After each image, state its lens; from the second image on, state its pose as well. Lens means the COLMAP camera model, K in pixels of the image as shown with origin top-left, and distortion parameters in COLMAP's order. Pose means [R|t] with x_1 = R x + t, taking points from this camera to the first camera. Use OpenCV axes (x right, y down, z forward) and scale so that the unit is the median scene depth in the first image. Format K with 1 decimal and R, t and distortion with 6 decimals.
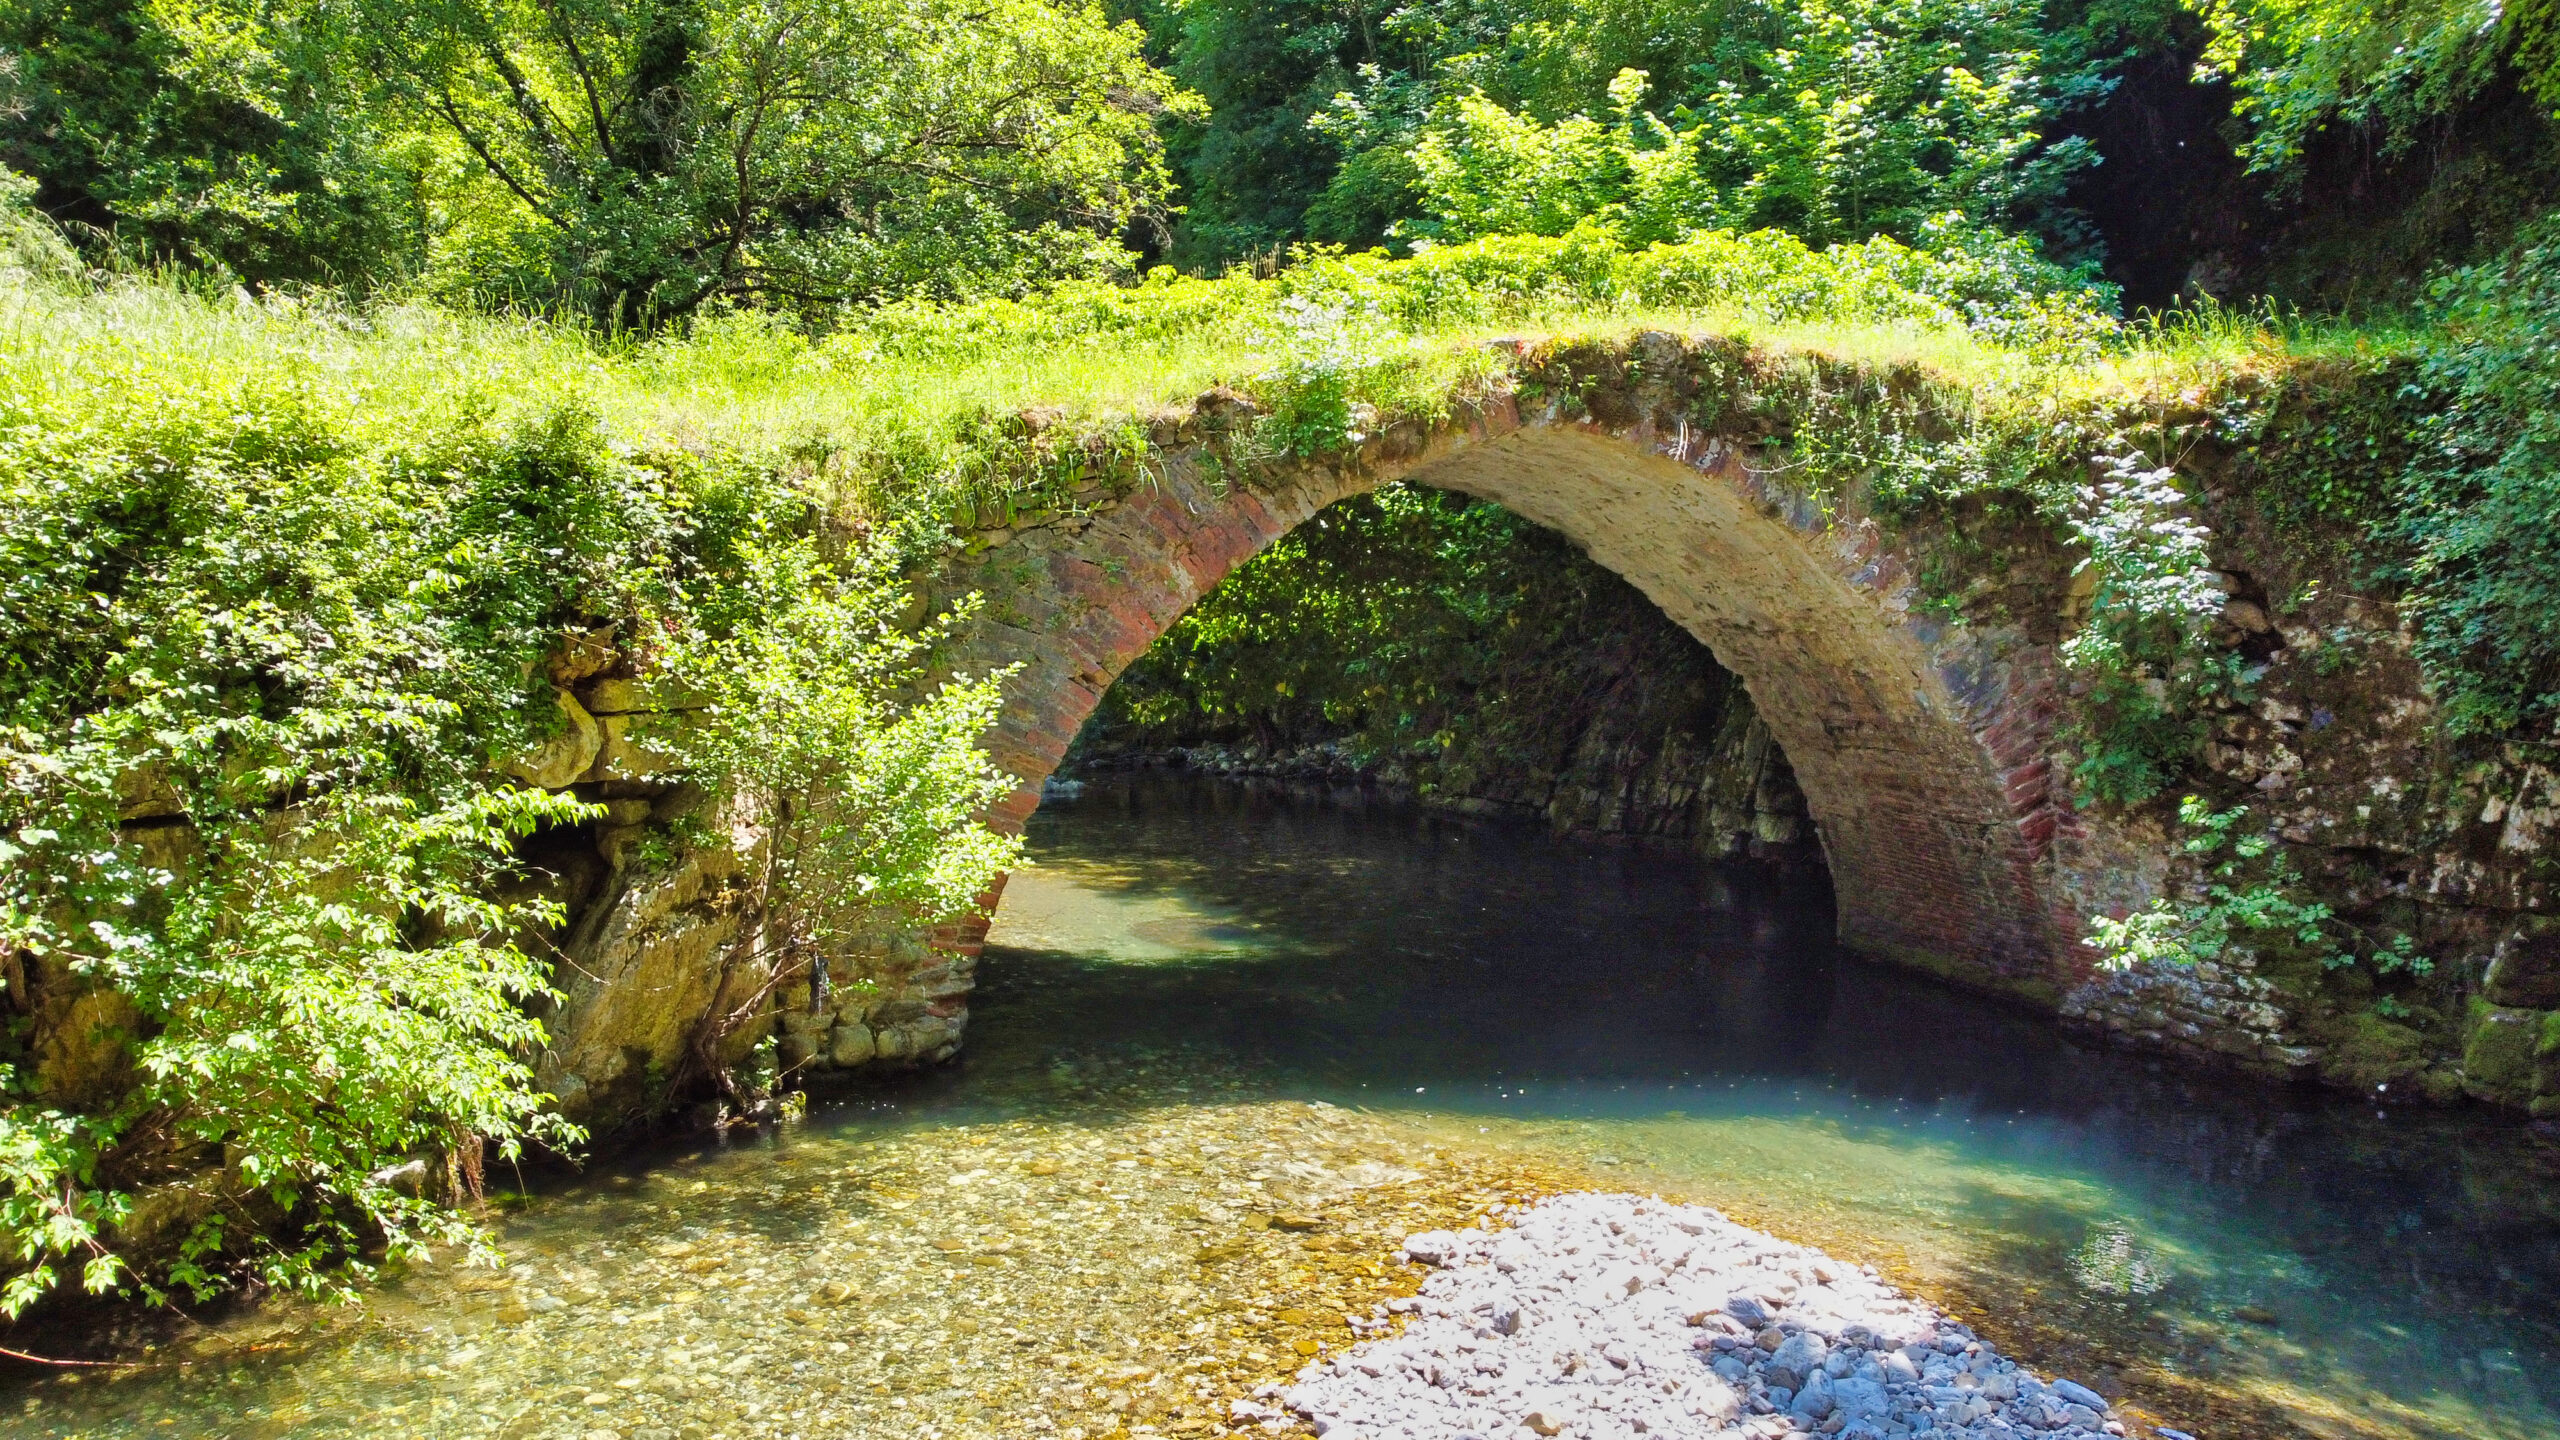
lens RADIAL K [[1923.1, 0, 1287.4], [0, 1923.1, 734.3], [0, 0, 1]] dist [0.006954, 0.005445]
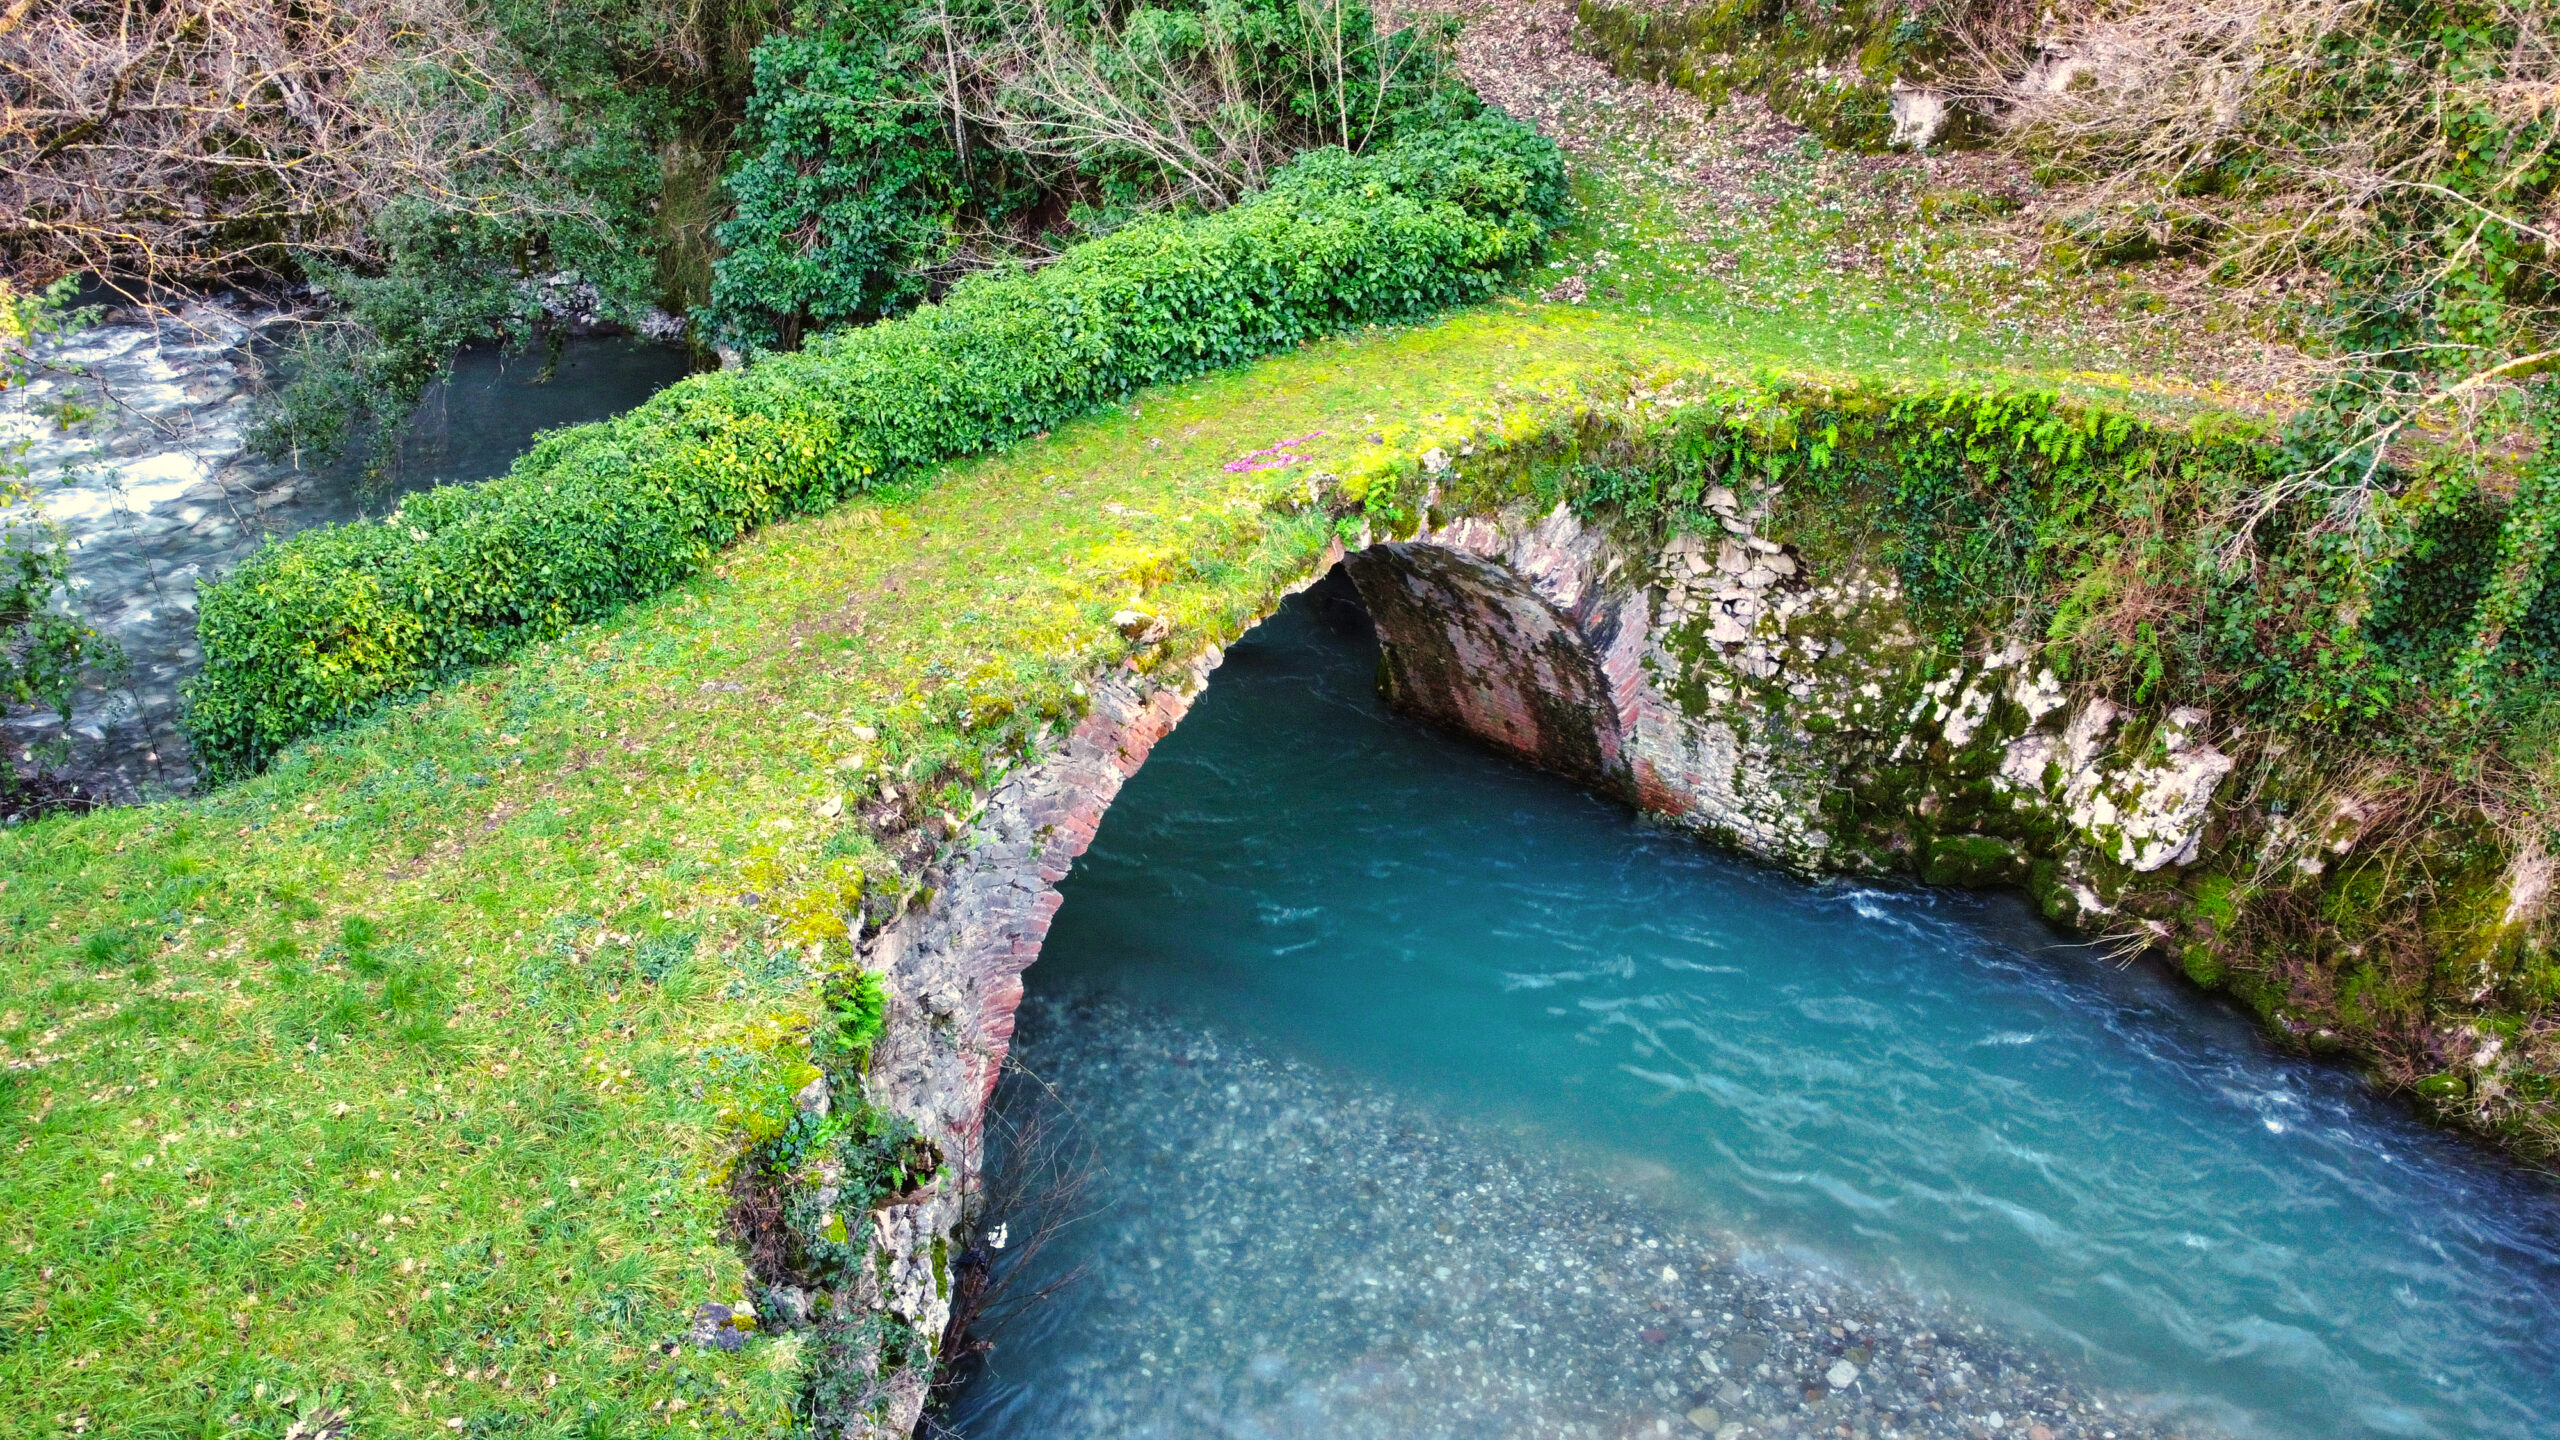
lens RADIAL K [[1923.1, 0, 1287.4], [0, 1923.1, 734.3], [0, 0, 1]] dist [0.006954, 0.005445]
pose [[0.844149, -0.258721, 0.469550, -0.477903], [0.033196, 0.899391, 0.435883, -0.573840], [-0.535081, -0.352362, 0.767808, 0.107814]]
